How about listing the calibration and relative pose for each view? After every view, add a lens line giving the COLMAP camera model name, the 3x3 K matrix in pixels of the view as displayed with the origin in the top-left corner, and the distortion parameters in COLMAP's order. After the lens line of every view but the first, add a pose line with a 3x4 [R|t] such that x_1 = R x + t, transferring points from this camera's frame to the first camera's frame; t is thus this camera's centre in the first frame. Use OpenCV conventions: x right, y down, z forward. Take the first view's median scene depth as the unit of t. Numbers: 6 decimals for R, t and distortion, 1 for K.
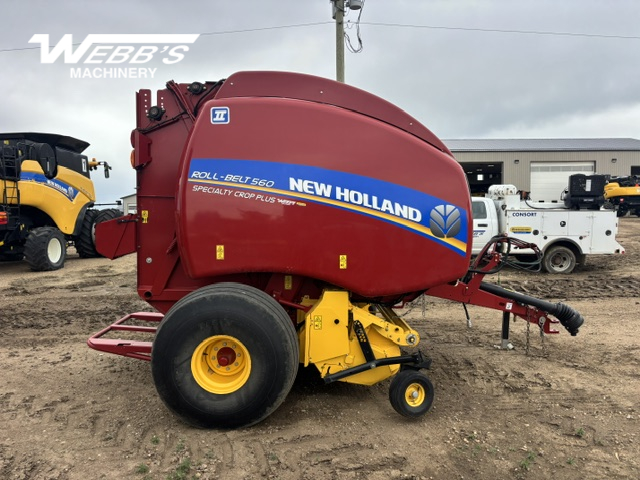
lens RADIAL K [[481.7, 0, 322.6], [0, 481.7, 245.3], [0, 0, 1]] dist [0.058917, -0.069157]
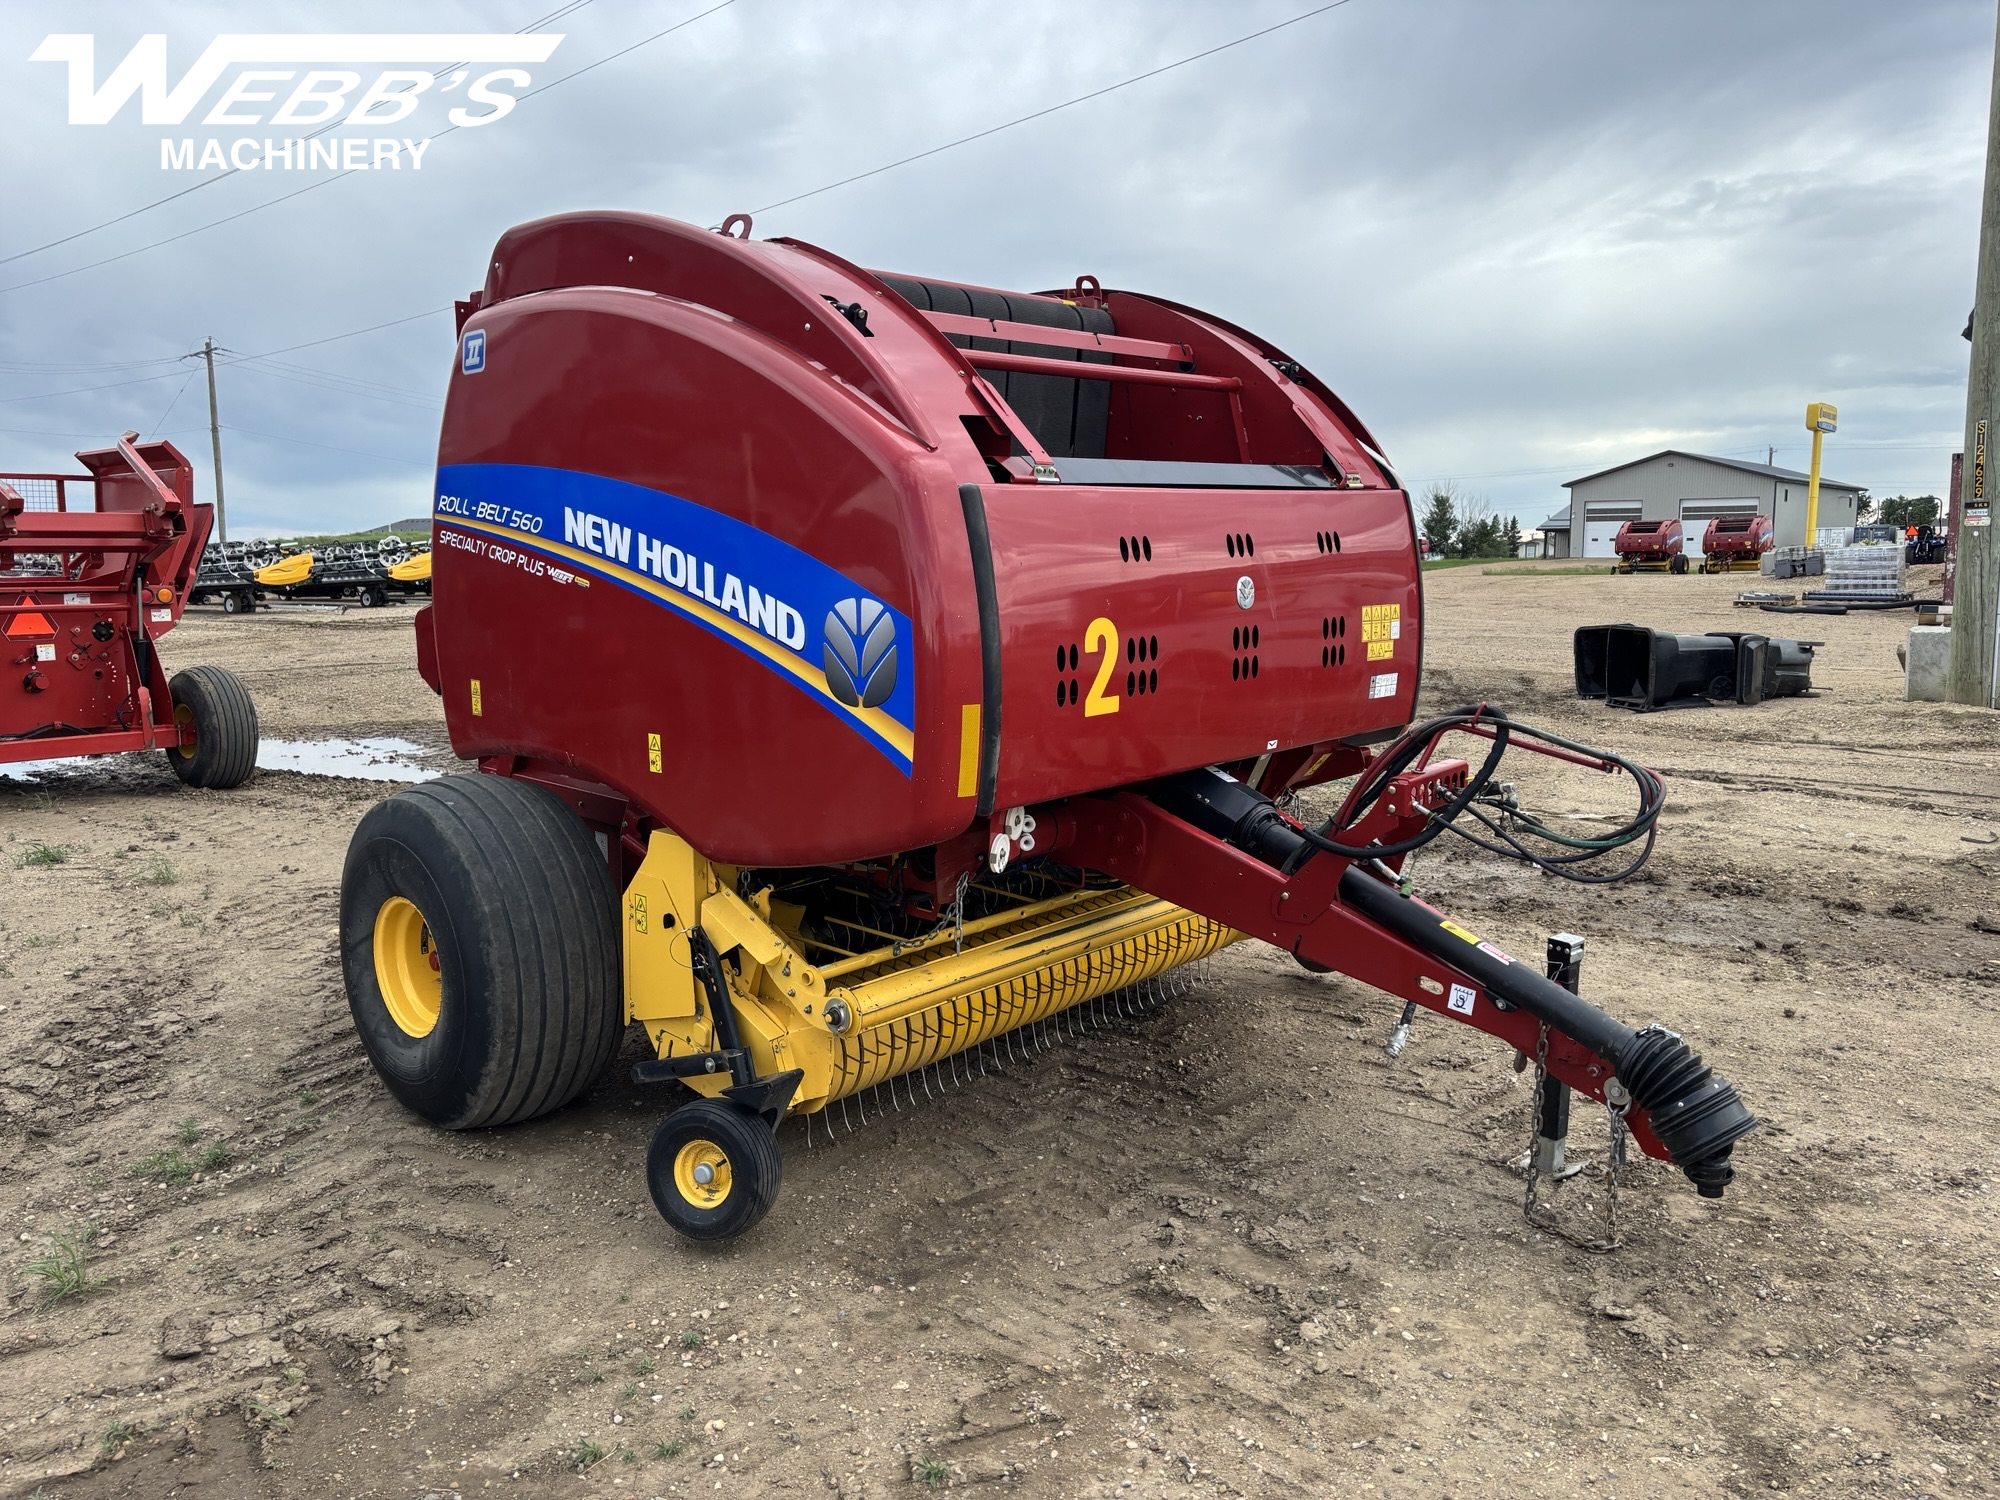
lens RADIAL K [[1505.3, 0, 1014.3], [0, 1505.3, 773.0], [0, 0, 1]] dist [0.058917, -0.069157]
pose [[0.722826, 0.111846, -0.681919, 0.970155], [-0.047717, 0.992538, 0.112213, -0.085234], [0.689381, -0.048572, 0.722769, 0.393832]]
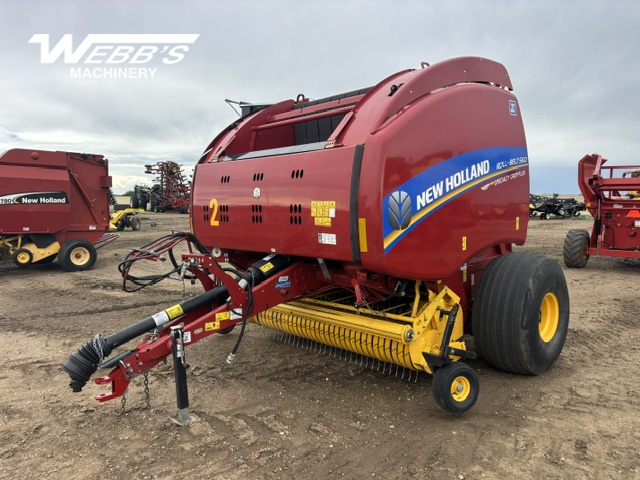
lens RADIAL K [[481.7, 0, 317.1], [0, 481.7, 248.8], [0, 0, 1]] dist [0.058917, -0.069157]
pose [[-0.746090, 0.082576, -0.660705, 0.911734], [-0.030155, 0.987072, 0.157418, -0.149428], [0.665162, 0.137372, -0.733954, 2.186103]]
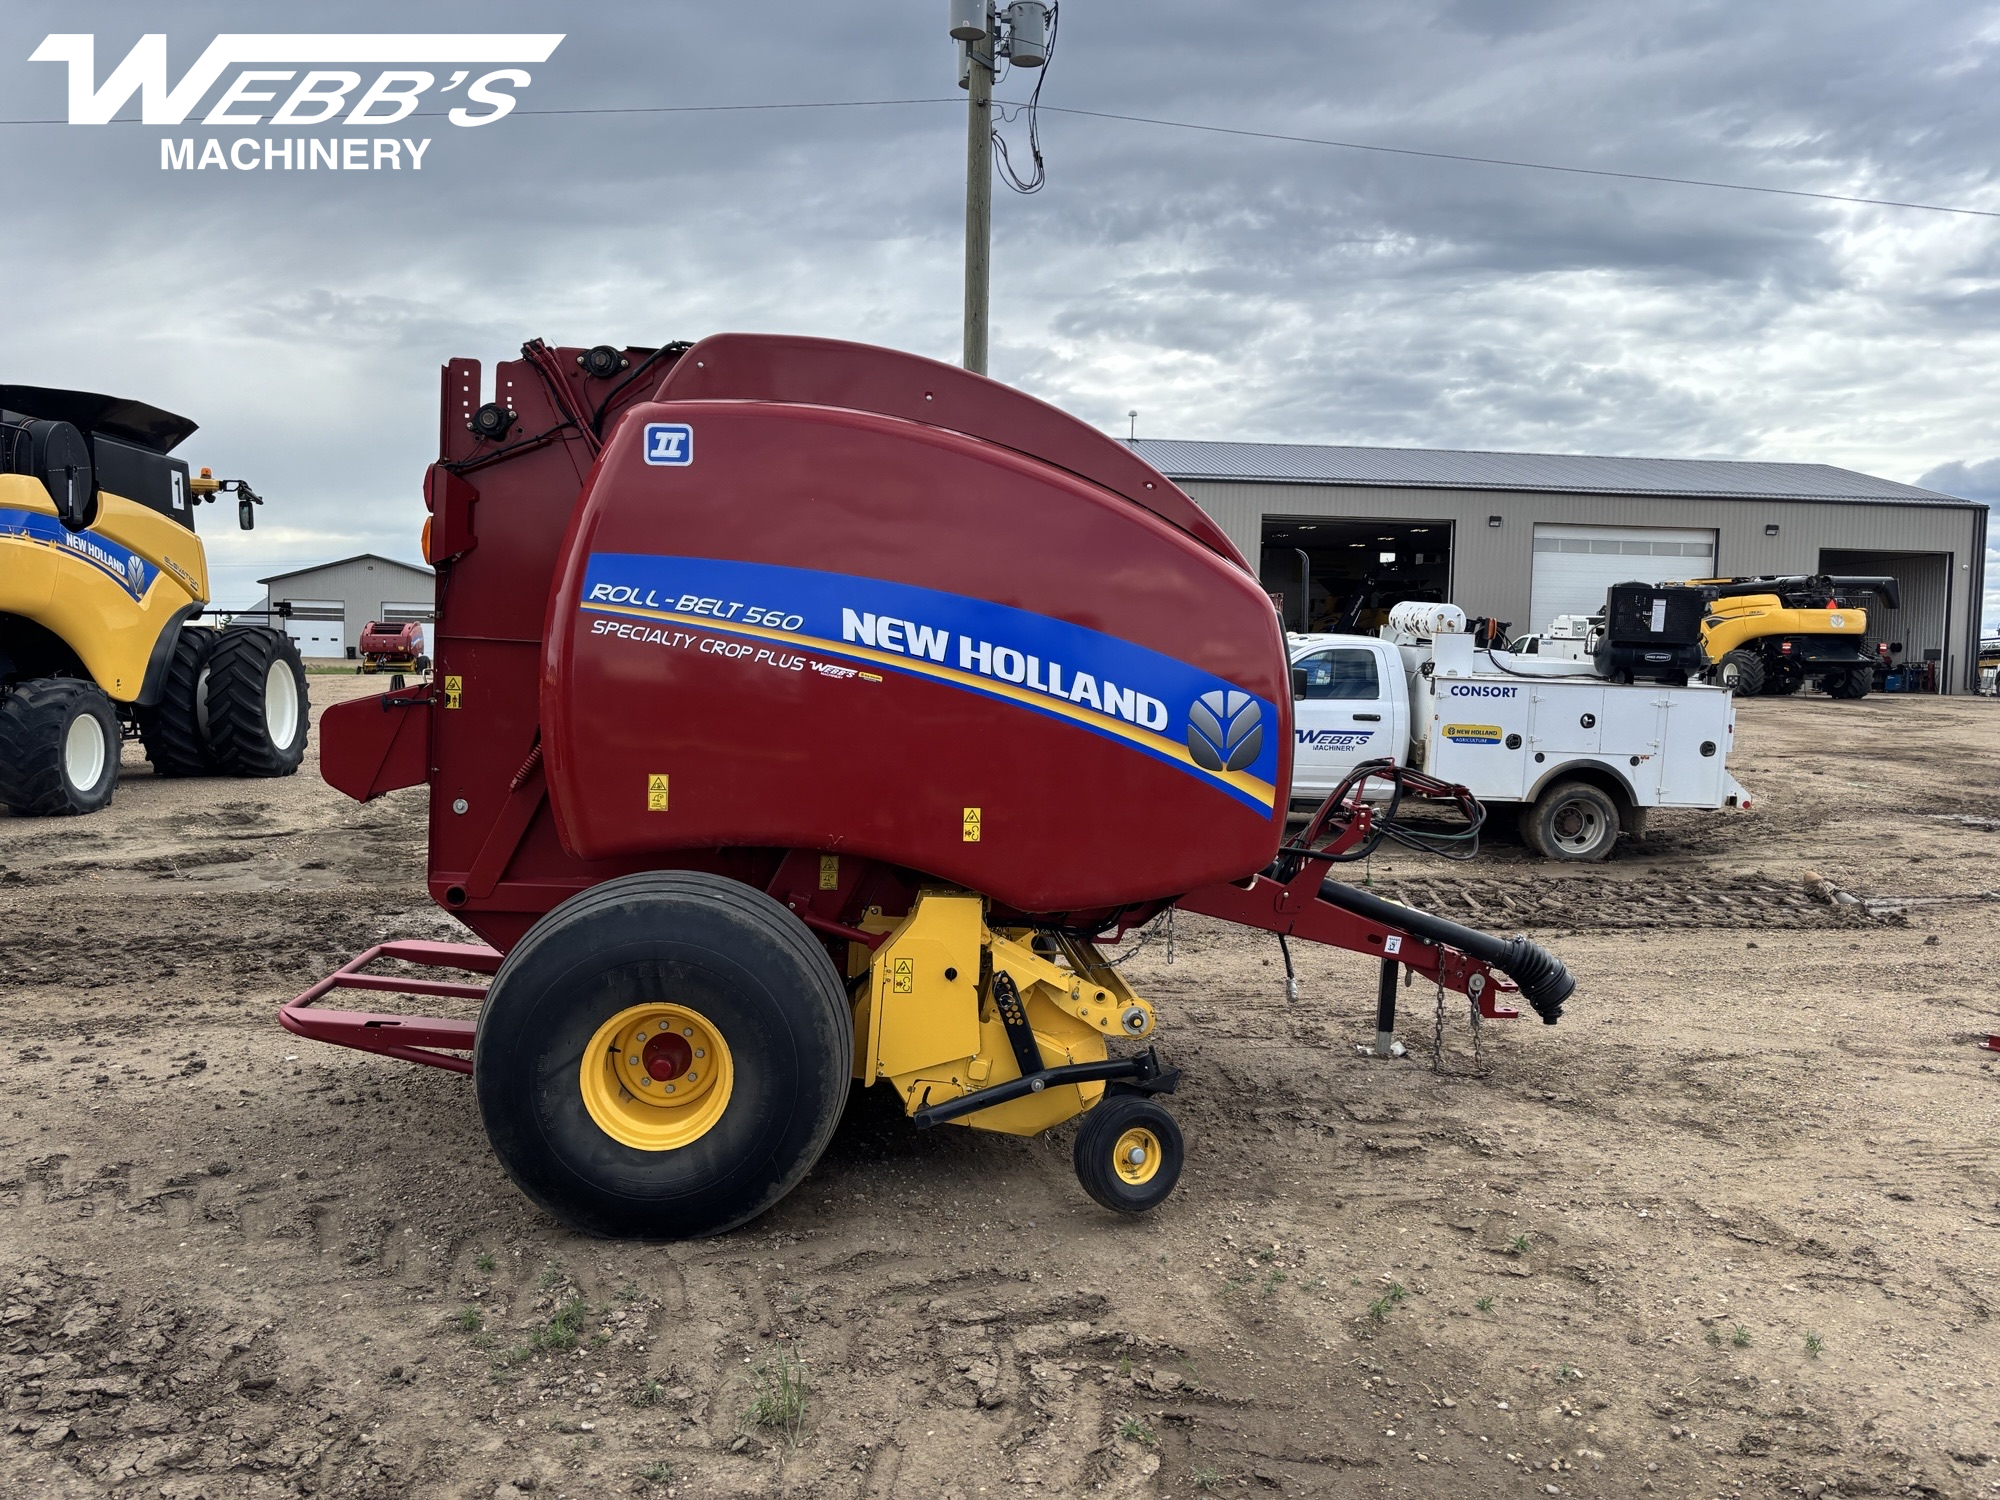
lens RADIAL K [[1505.3, 0, 1026.8], [0, 1505.3, 760.5], [0, 0, 1]] dist [0.058917, -0.069157]
pose [[0.996410, 0.029081, 0.079506, -0.012410], [-0.029546, 0.999552, 0.004680, -0.025933], [-0.079334, -0.007012, 0.996823, -0.244382]]
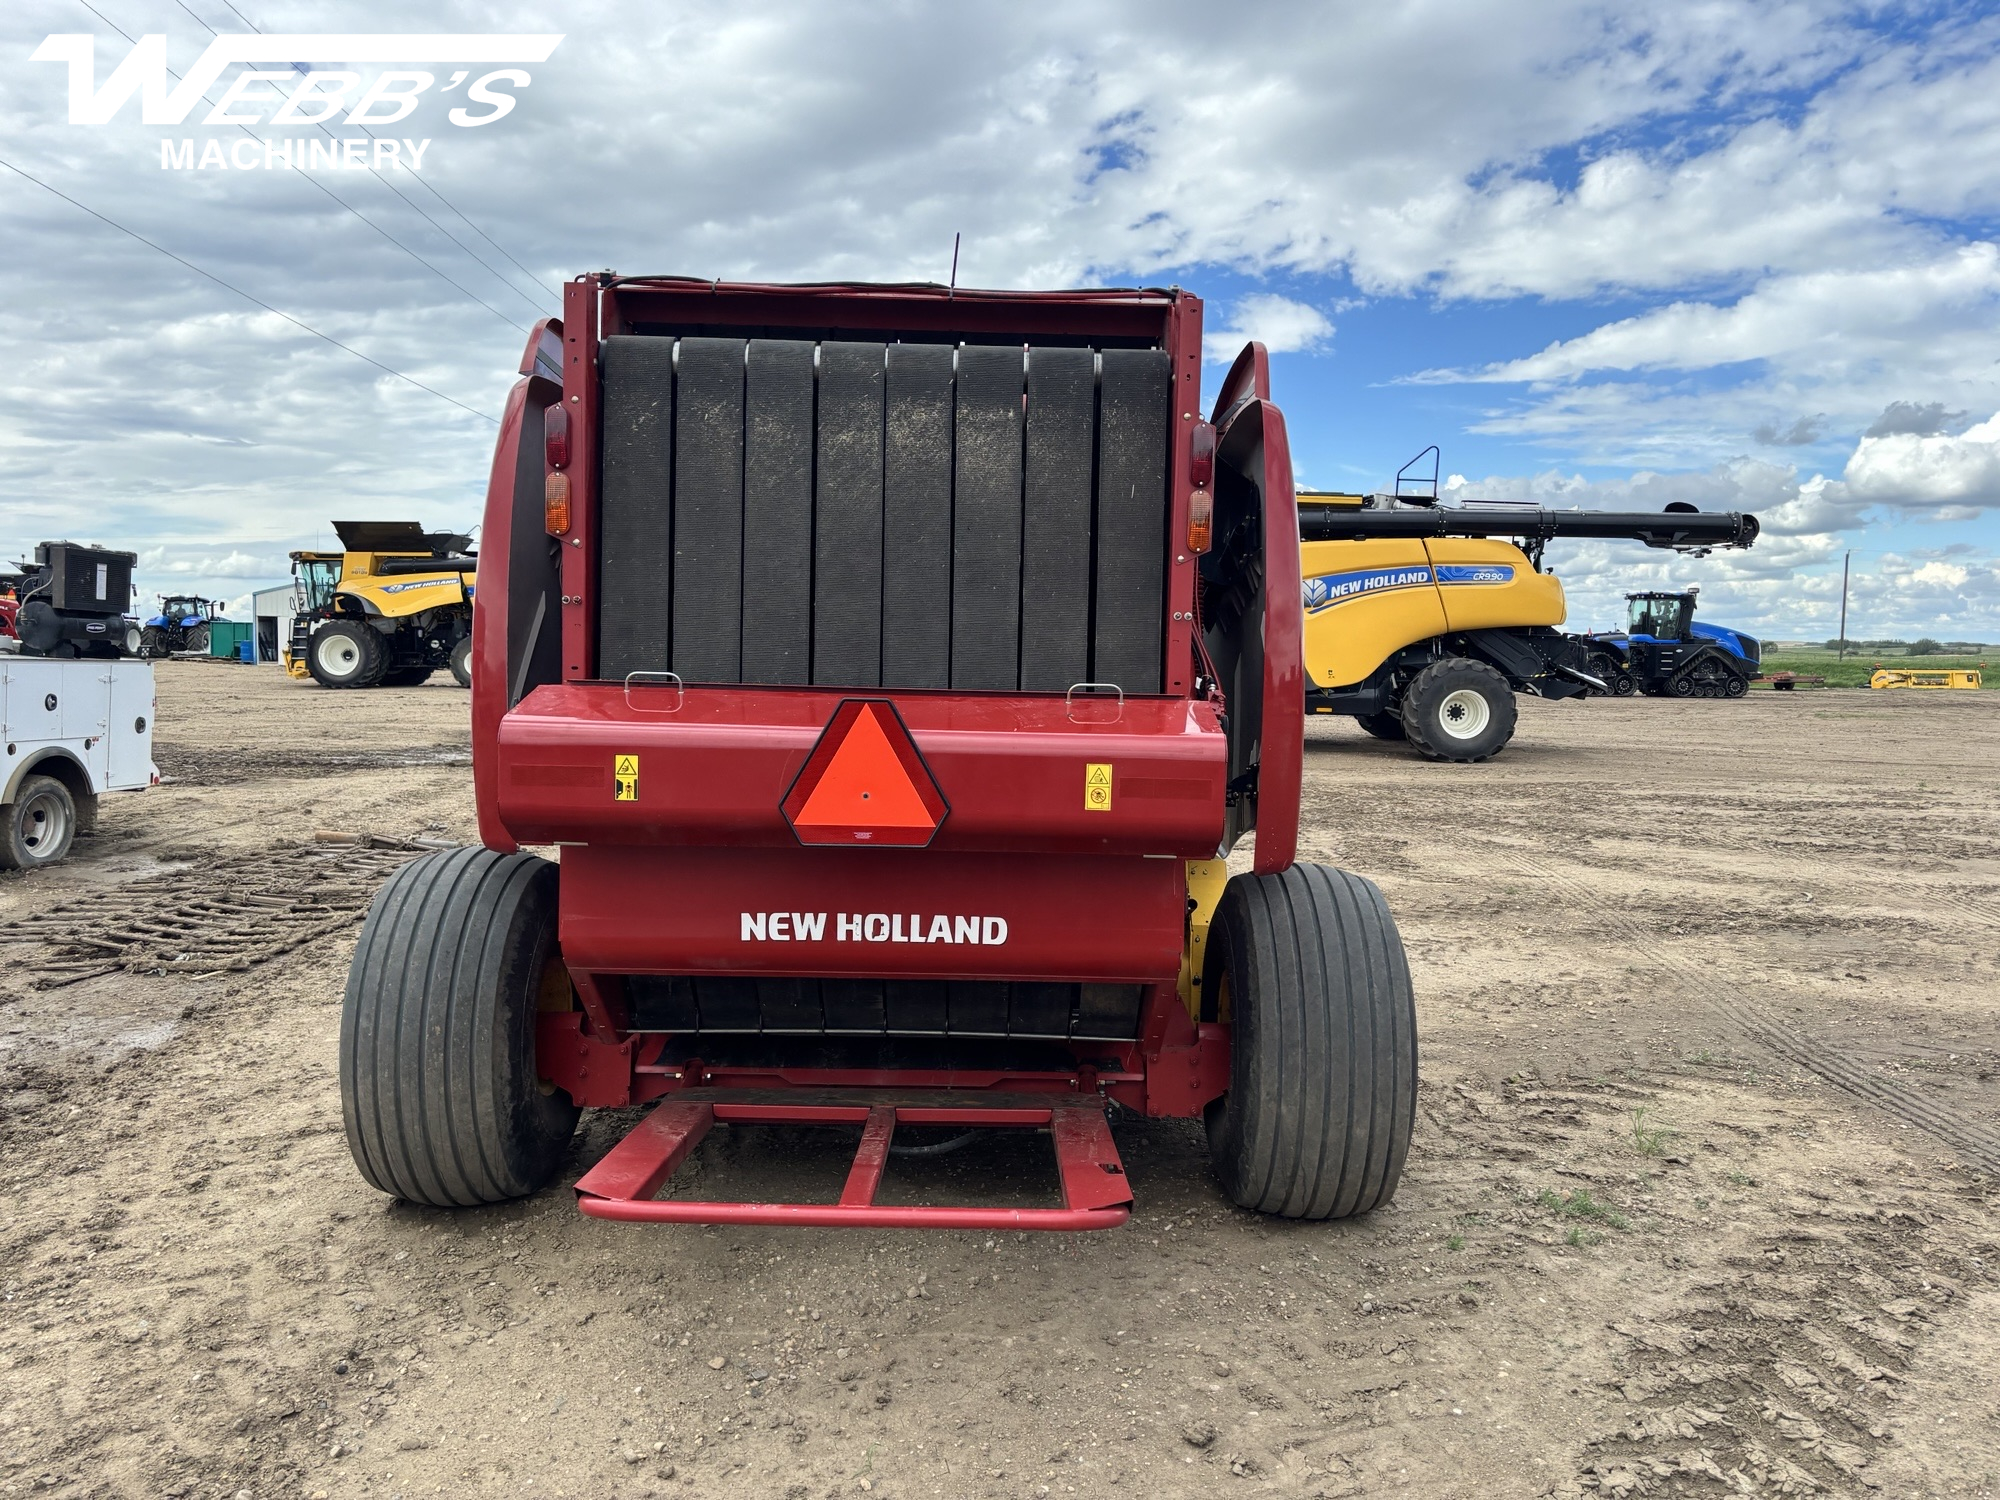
lens RADIAL K [[1505.3, 0, 1004.5], [0, 1505.3, 779.6], [0, 0, 1]] dist [0.058917, -0.069157]
pose [[0.020325, -0.072231, 0.997181, -1.453861], [0.054860, 0.995965, 0.071024, -0.096659], [-0.998287, 0.053262, 0.024206, 1.197486]]
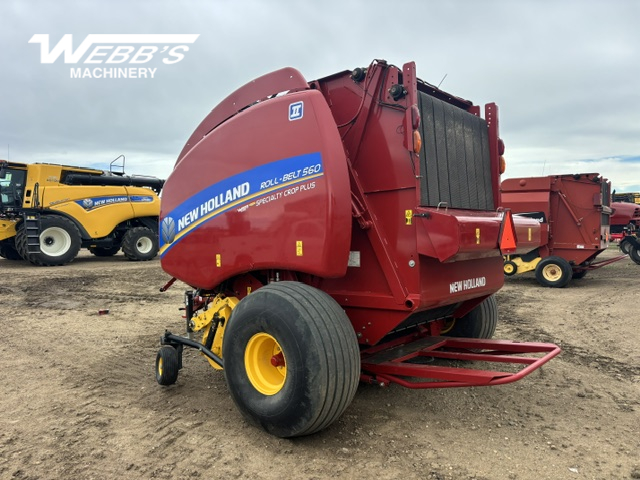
lens RADIAL K [[481.7, 0, 318.8], [0, 481.7, 248.8], [0, 0, 1]] dist [0.058917, -0.069157]
pose [[-0.739232, -0.003919, 0.673439, -0.903780], [0.070996, 0.993957, 0.083717, -0.116344], [-0.669698, 0.109698, -0.734487, 2.315062]]
